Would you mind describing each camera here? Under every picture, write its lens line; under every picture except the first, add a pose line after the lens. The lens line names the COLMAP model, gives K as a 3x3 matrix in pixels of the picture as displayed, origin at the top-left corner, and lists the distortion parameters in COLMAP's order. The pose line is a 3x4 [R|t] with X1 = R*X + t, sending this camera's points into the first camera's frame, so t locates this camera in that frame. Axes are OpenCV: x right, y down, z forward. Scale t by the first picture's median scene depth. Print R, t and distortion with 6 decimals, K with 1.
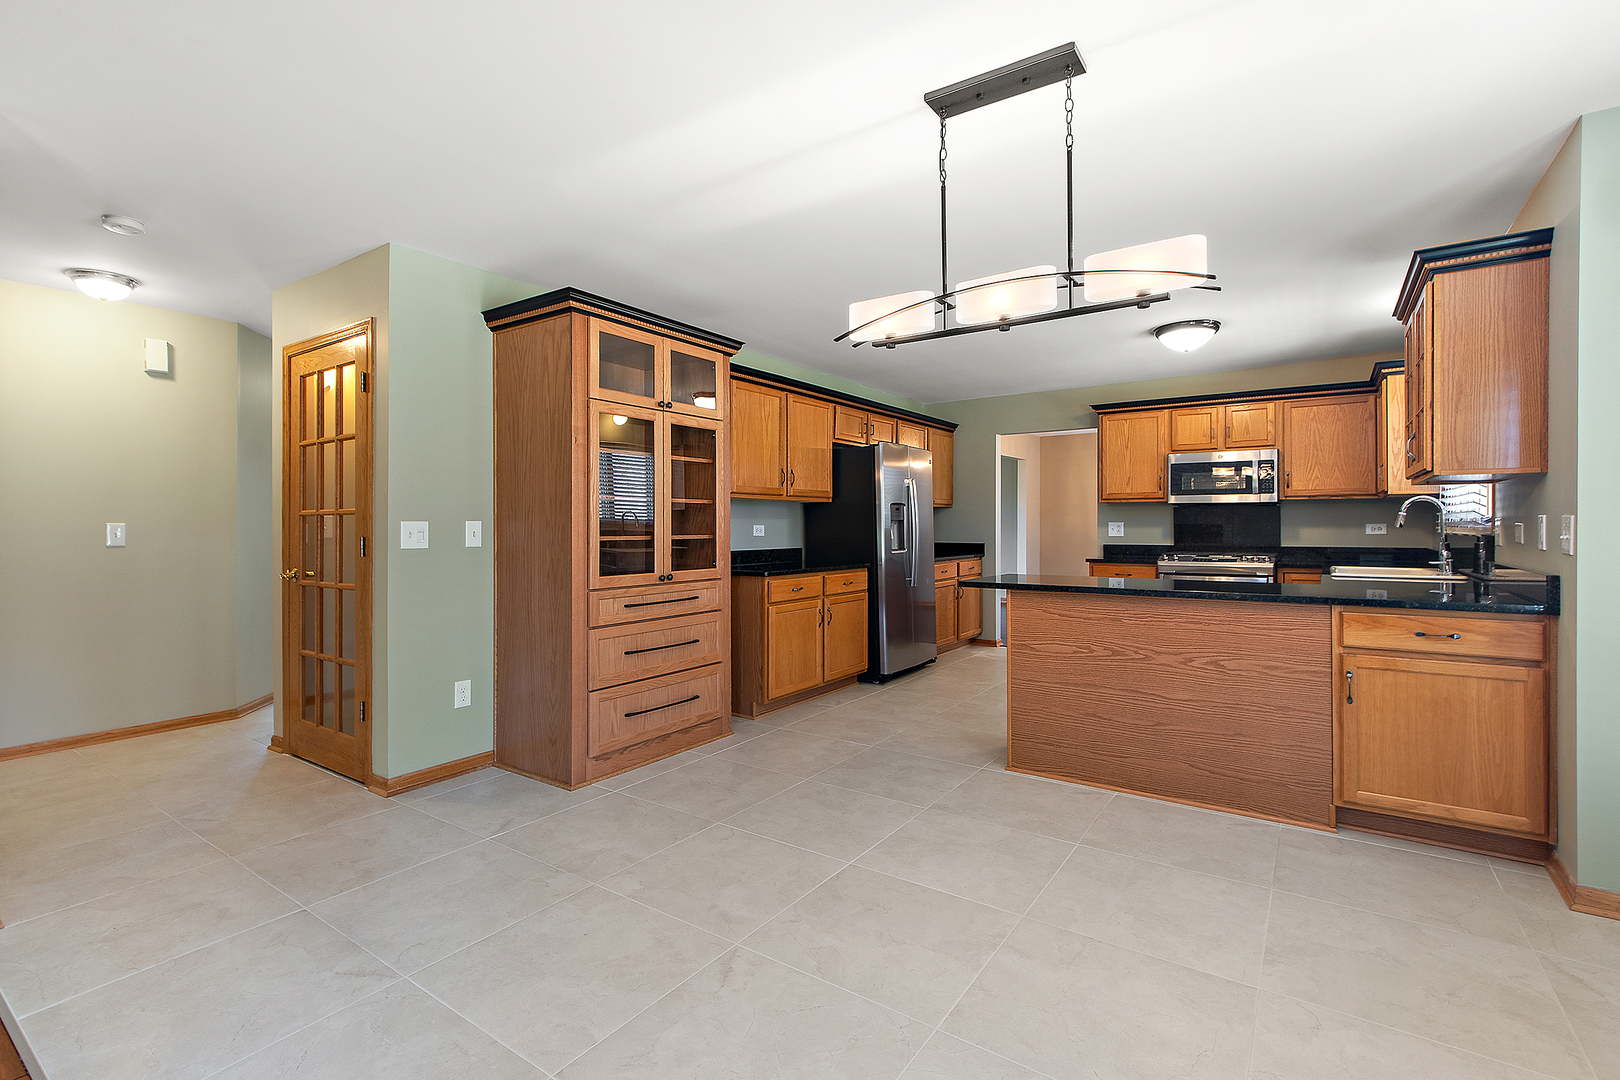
lens RADIAL K [[740.2, 0, 809.0], [0, 740.2, 524.2], [0, 0, 1]] dist [-0.000504, -0.000088]
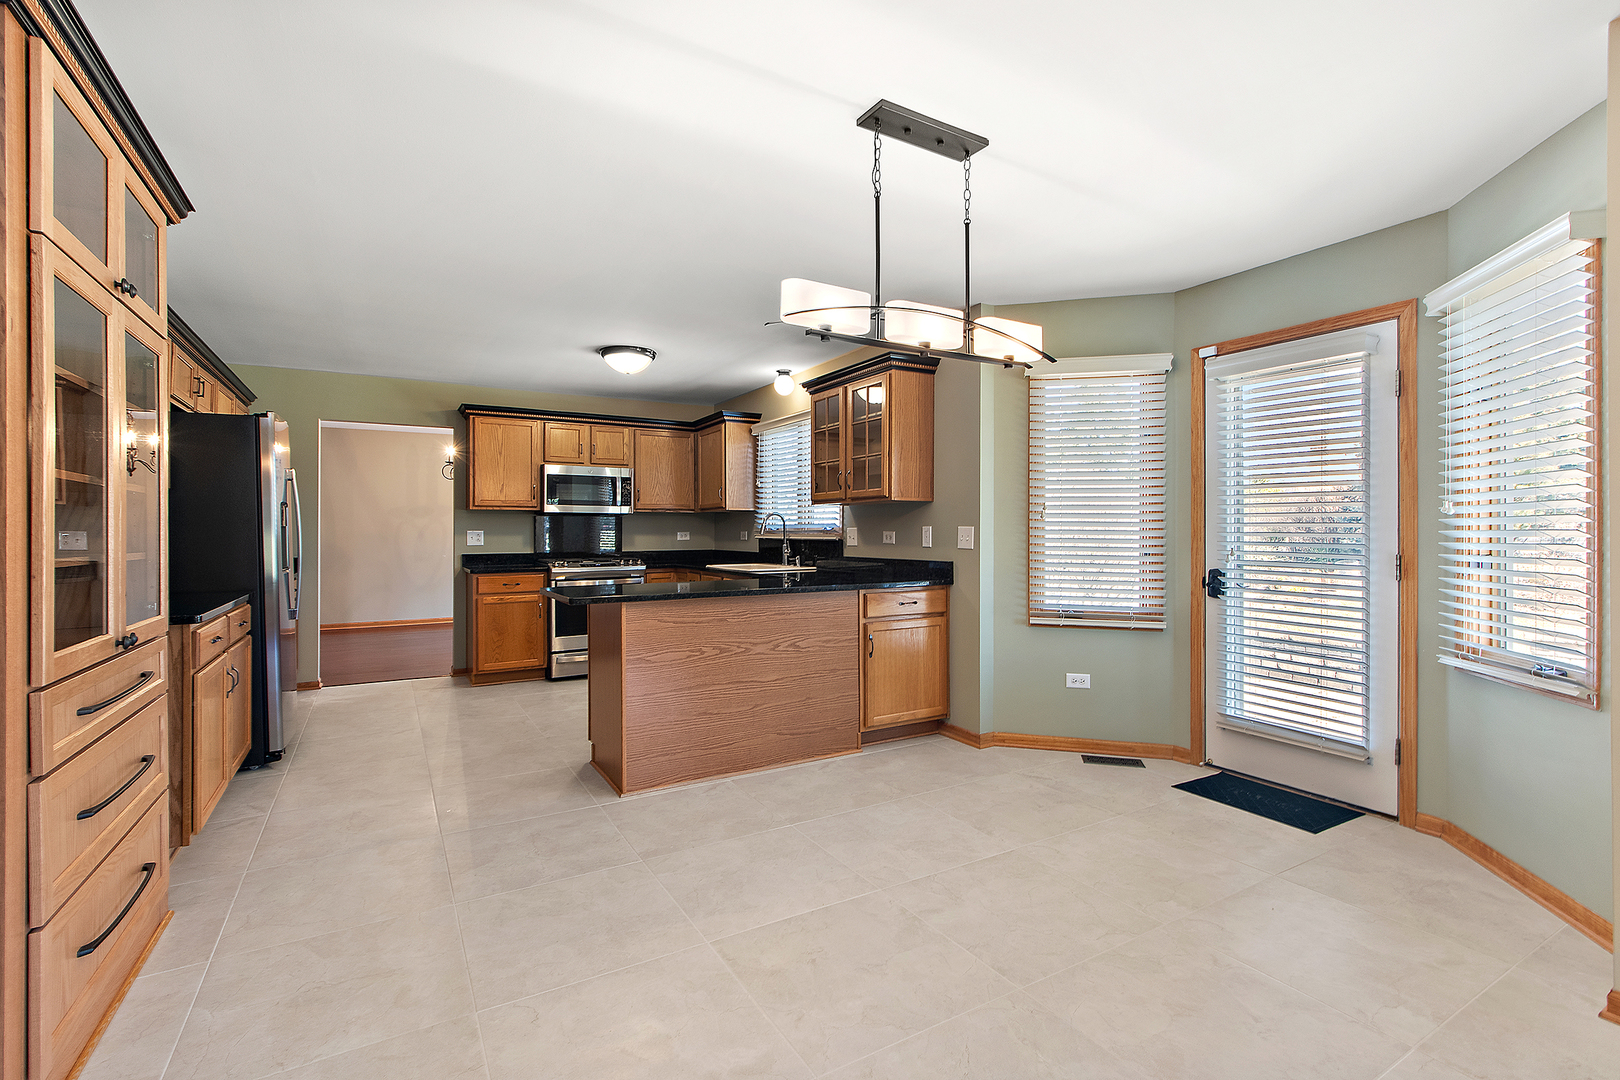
lens RADIAL K [[727.2, 0, 808.2], [0, 727.2, 530.2], [0, 0, 1]] dist [-0.000440, -0.000467]
pose [[0.421252, 0.003125, 0.906938, -0.438714], [0.001033, 0.999992, -0.003925, 0.001967], [-0.906943, 0.002591, 0.421245, 0.386225]]
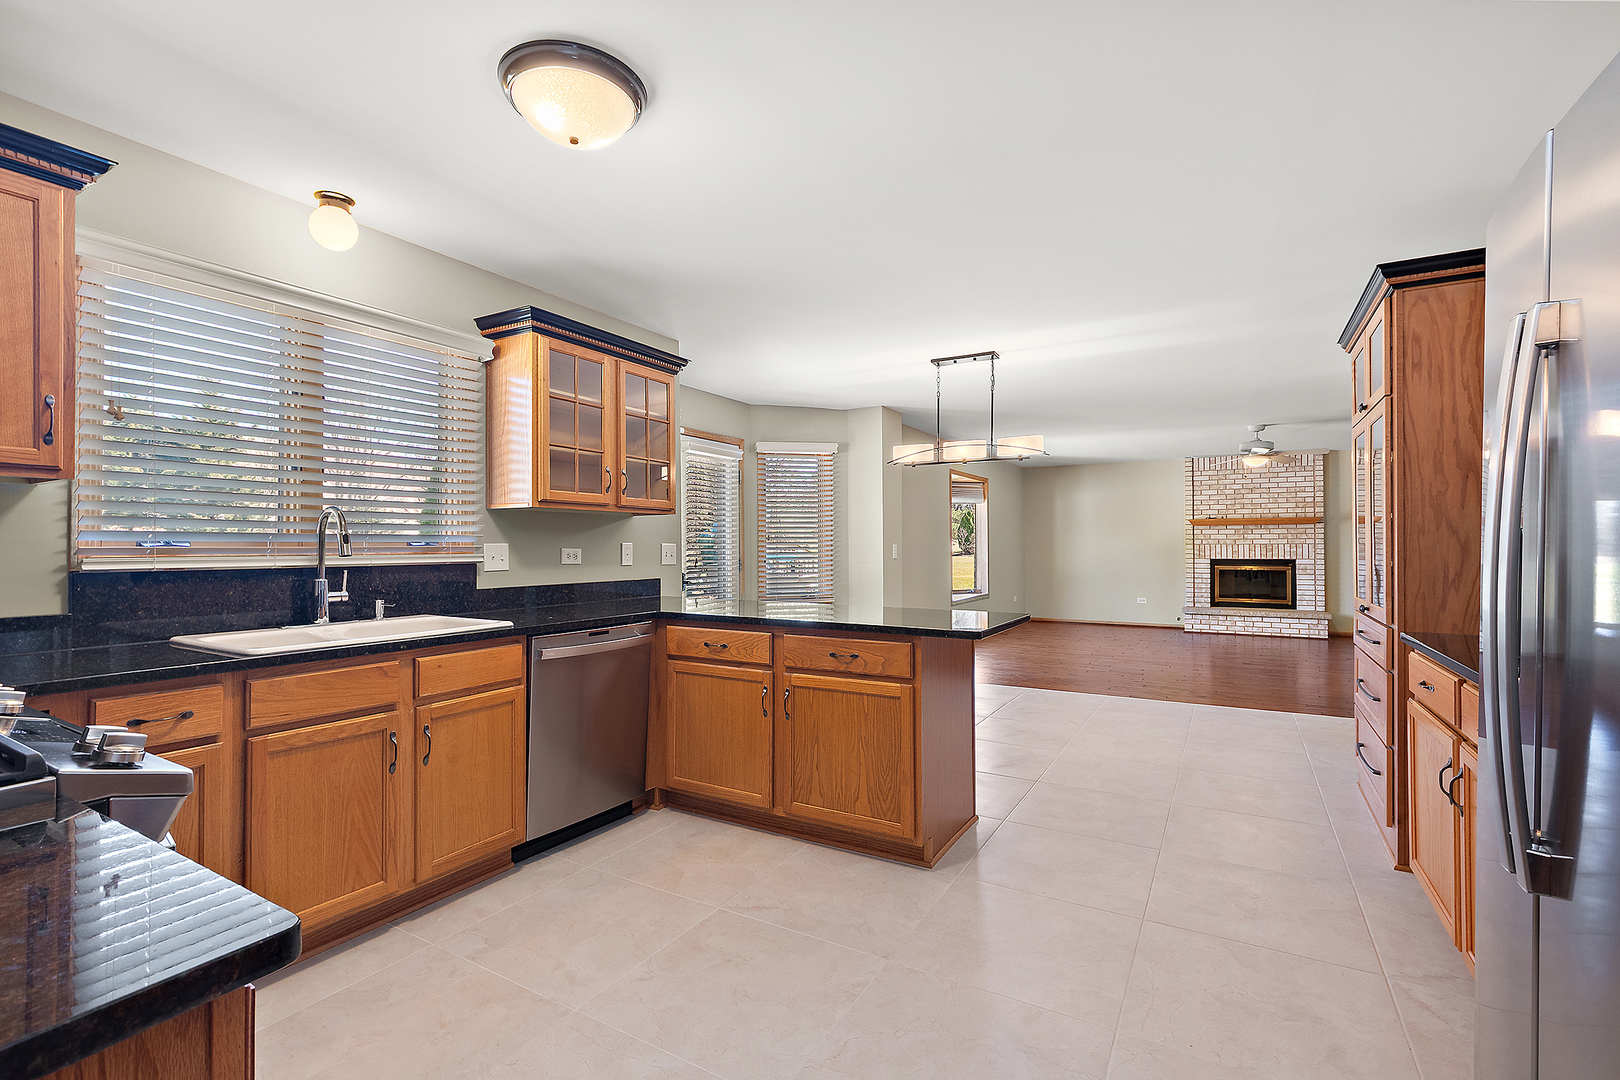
lens RADIAL K [[718.1, 0, 810.0], [0, 718.1, 540.0], [0, 0, 1]] dist [0.001522, 0.000114]
pose [[-0.997215, 0.004401, -0.074446, 0.507915], [0.005012, 0.999955, -0.008023, -0.002607], [0.074408, -0.008373, -0.997193, 1.777282]]
